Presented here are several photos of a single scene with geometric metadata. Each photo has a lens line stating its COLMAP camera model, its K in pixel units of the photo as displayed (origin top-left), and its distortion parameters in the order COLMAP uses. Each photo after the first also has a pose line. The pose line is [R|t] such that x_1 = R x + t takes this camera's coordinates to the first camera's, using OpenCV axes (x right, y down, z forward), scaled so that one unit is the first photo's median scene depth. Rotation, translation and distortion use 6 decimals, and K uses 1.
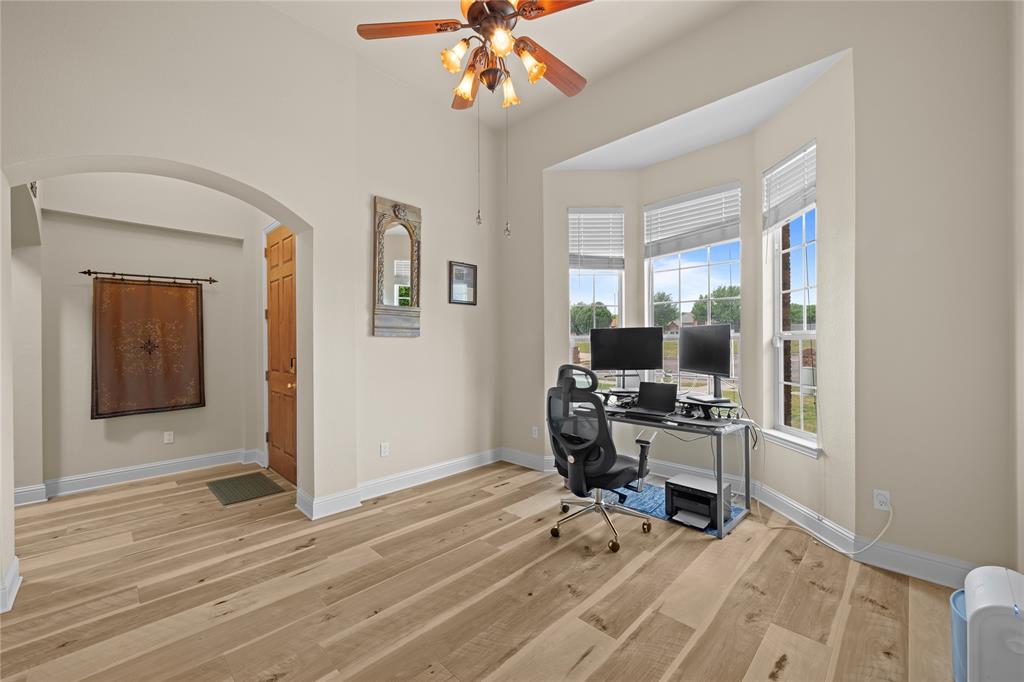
lens RADIAL K [[406.5, 0, 506.6], [0, 406.5, 343.5], [0, 0, 1]] dist [-0.000063, -0.000182]
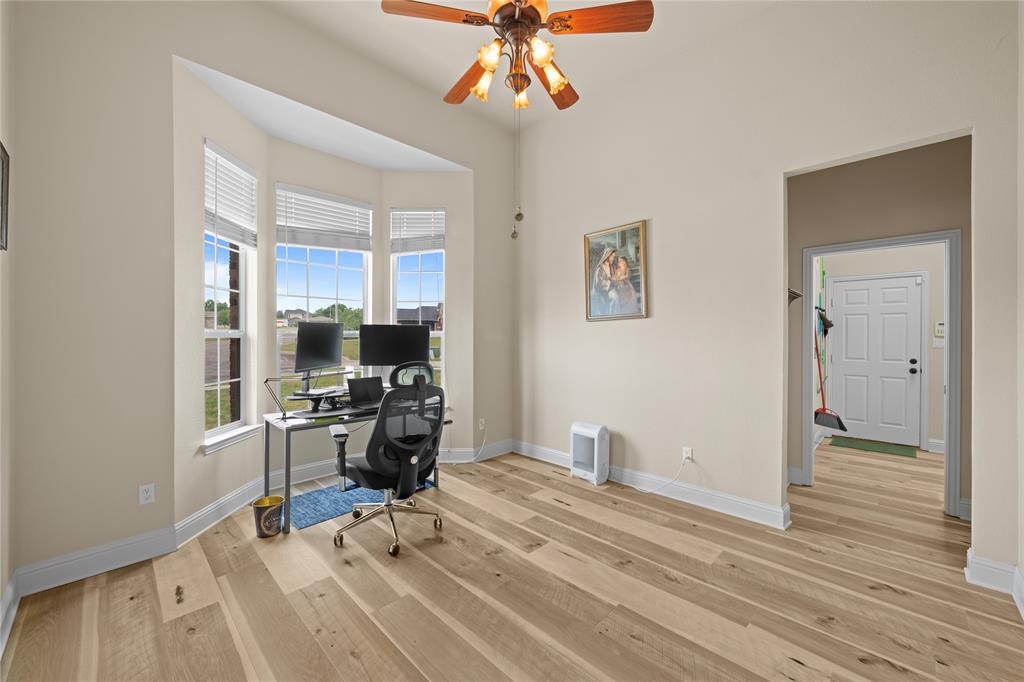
lens RADIAL K [[398.4, 0, 511.1], [0, 398.4, 337.4], [0, 0, 1]] dist [-0.001639, -0.000461]
pose [[-0.011526, 0.005956, 0.999916, -0.799818], [-0.000682, 0.999982, -0.005964, 0.000003], [-0.999933, -0.000751, -0.011522, 0.790608]]
